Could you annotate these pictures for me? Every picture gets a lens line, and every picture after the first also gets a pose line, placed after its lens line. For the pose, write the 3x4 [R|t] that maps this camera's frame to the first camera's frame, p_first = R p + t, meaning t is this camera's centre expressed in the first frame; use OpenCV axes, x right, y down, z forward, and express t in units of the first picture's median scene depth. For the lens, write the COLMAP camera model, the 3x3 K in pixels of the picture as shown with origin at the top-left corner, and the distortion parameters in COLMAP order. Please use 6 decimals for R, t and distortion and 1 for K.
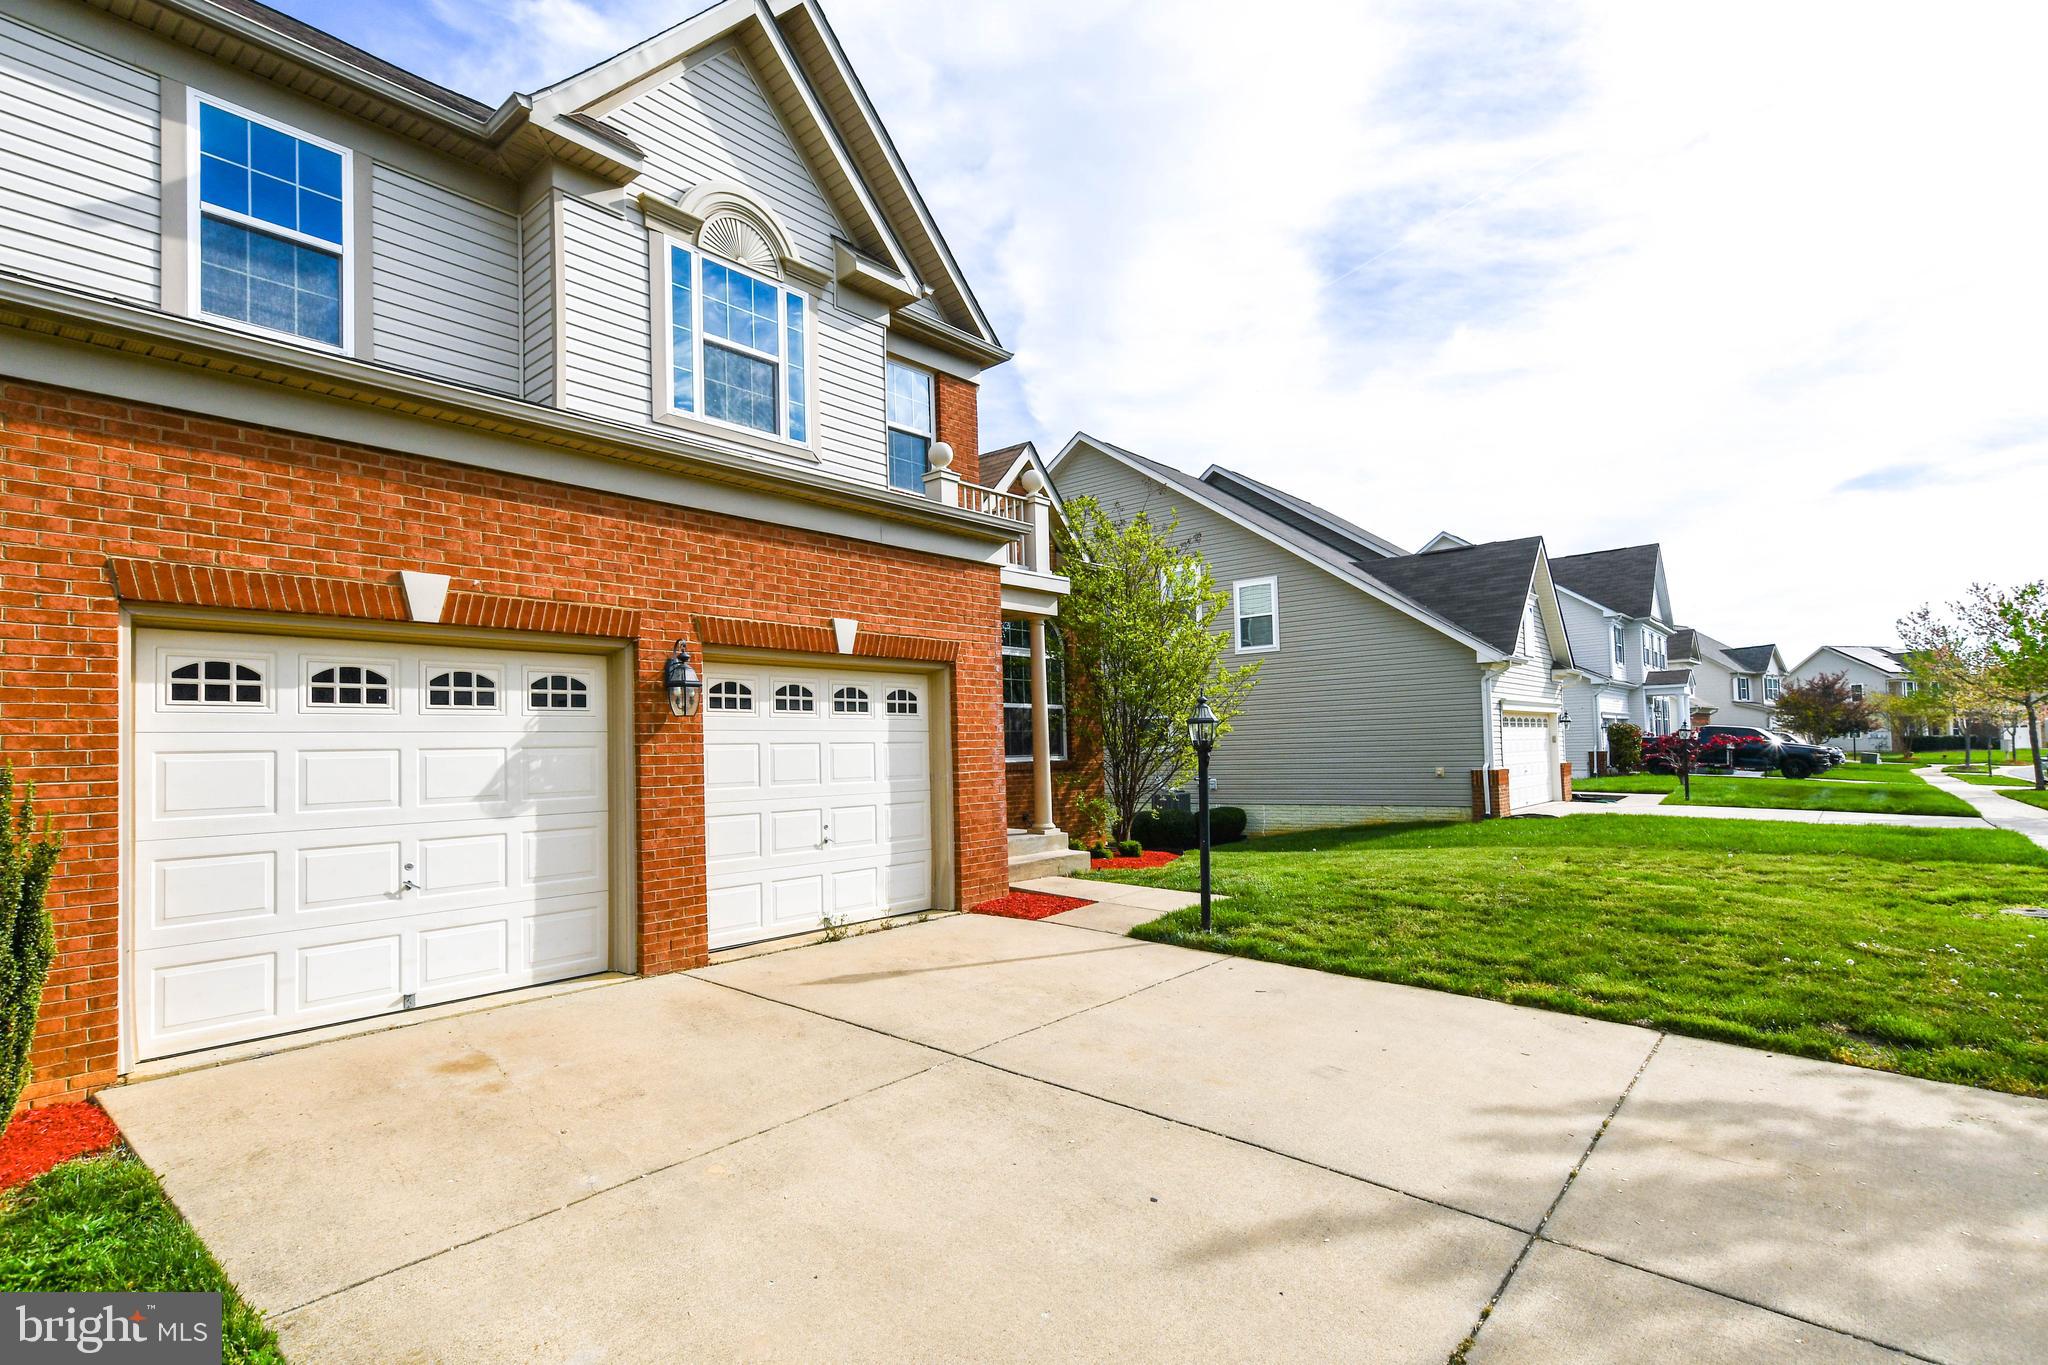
lens RADIAL K [[978.8, 0, 1023.1], [0, 978.8, 724.0], [0, 0, 1]] dist [0.003916, 0.000780]
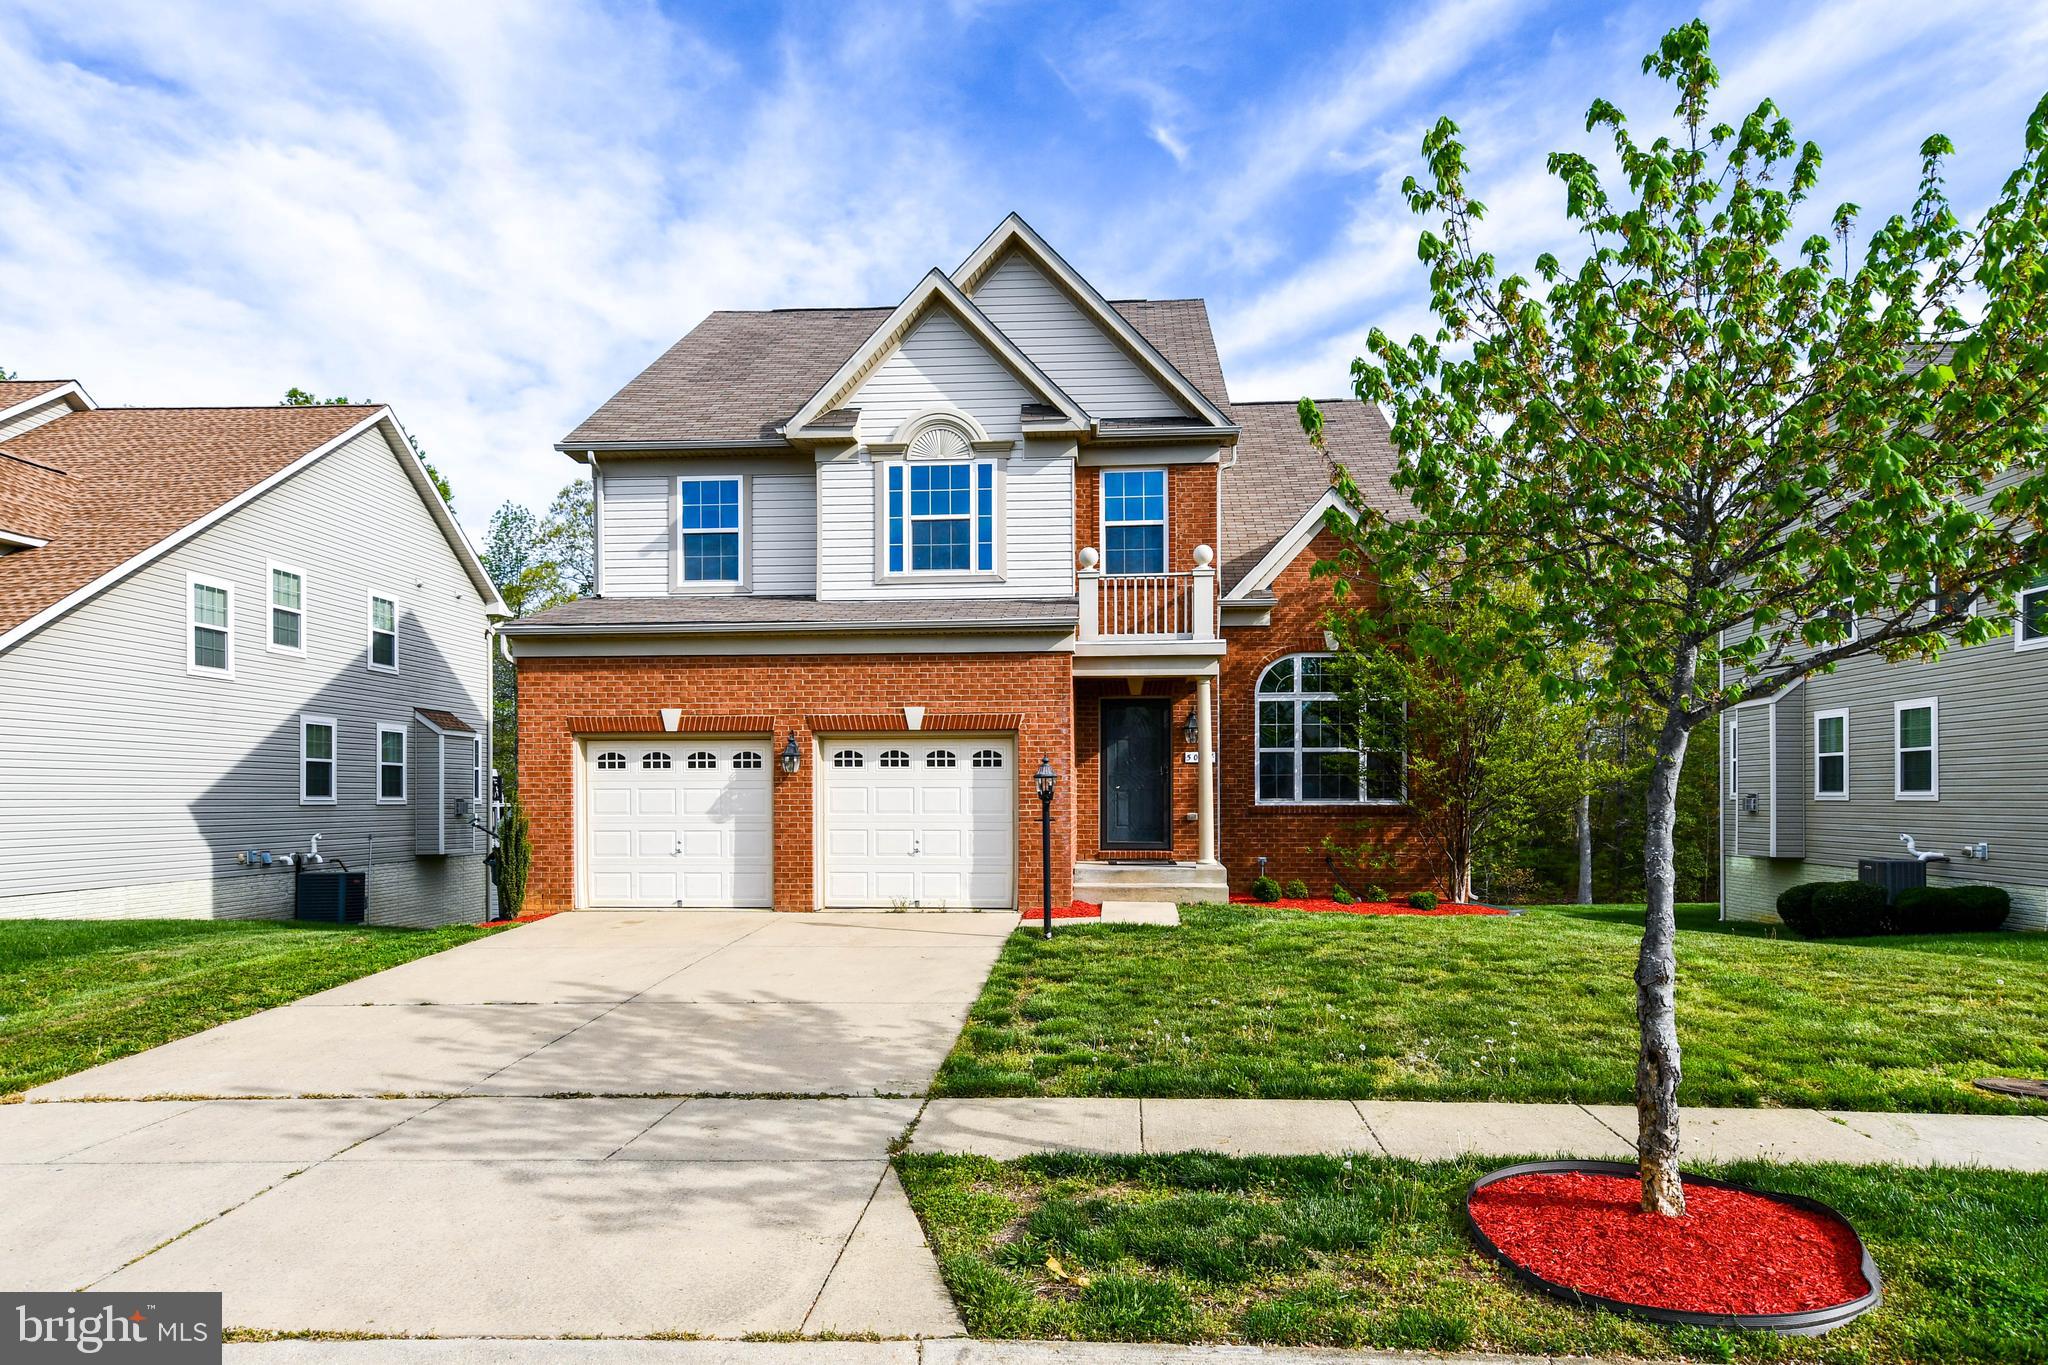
lens RADIAL K [[1220.6, 0, 1081.3], [0, 1220.6, 800.9], [0, 0, 1]] dist [0.041676, 0.000969]
pose [[0.615163, 0.026207, -0.787964, 1.511789], [0.010639, 0.999080, 0.041534, -0.037408], [0.788328, -0.033933, 0.614319, 0.024038]]
